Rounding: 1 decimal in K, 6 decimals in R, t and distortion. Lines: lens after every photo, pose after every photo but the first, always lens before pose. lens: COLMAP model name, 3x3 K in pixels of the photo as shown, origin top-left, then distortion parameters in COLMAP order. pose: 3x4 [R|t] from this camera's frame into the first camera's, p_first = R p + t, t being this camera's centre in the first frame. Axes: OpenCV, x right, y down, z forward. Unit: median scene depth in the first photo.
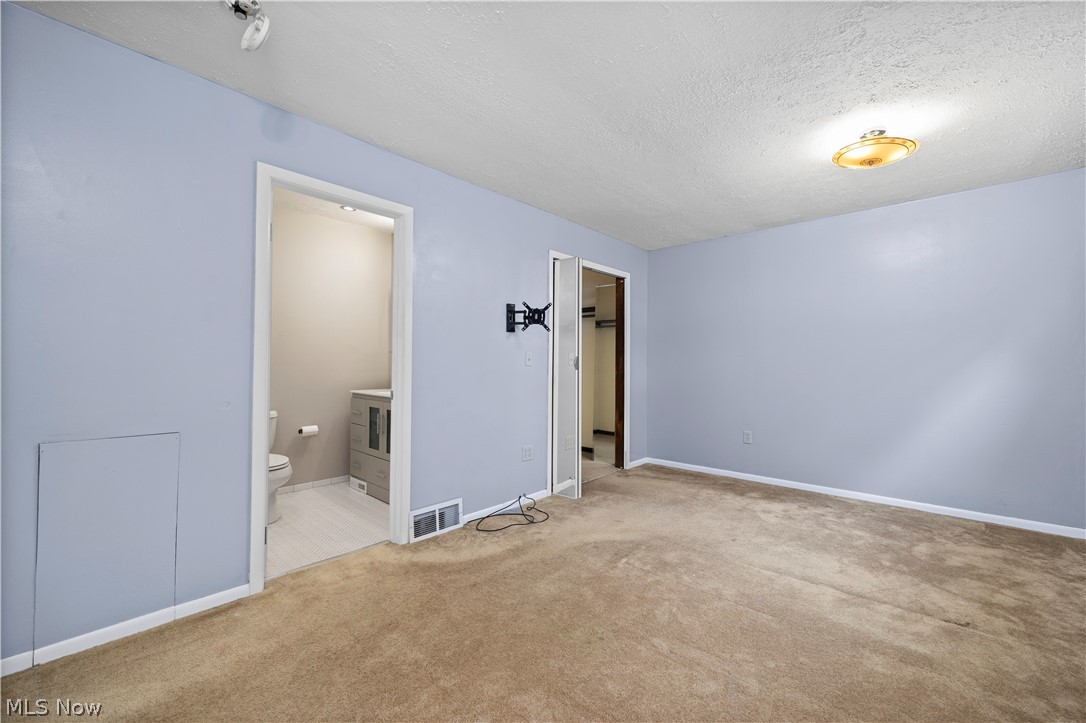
lens RADIAL K [[444.0, 0, 543.0], [0, 444.0, 361.5], [0, 0, 1]] dist [0.003933, -0.000146]
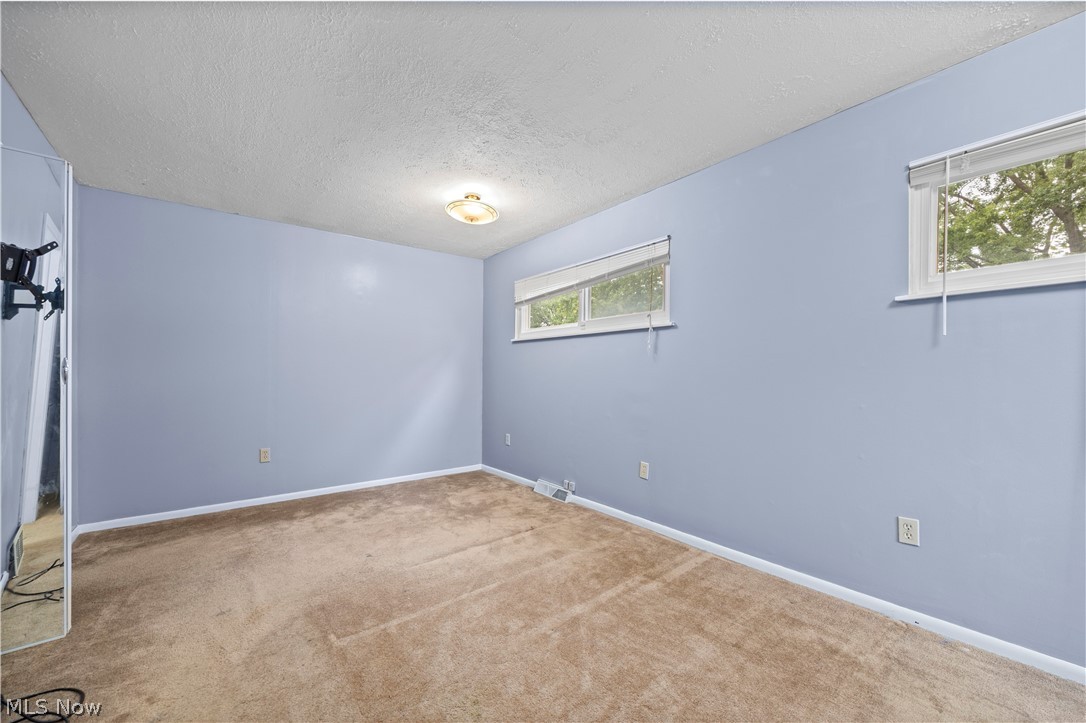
lens RADIAL K [[427.9, 0, 544.1], [0, 427.9, 366.4], [0, 0, 1]] dist [-0.000006, -0.000381]
pose [[0.149678, 0.007759, 0.988704, -0.405892], [-0.005644, 0.999960, -0.006993, 0.000784], [-0.988719, -0.004533, 0.149716, 0.472880]]
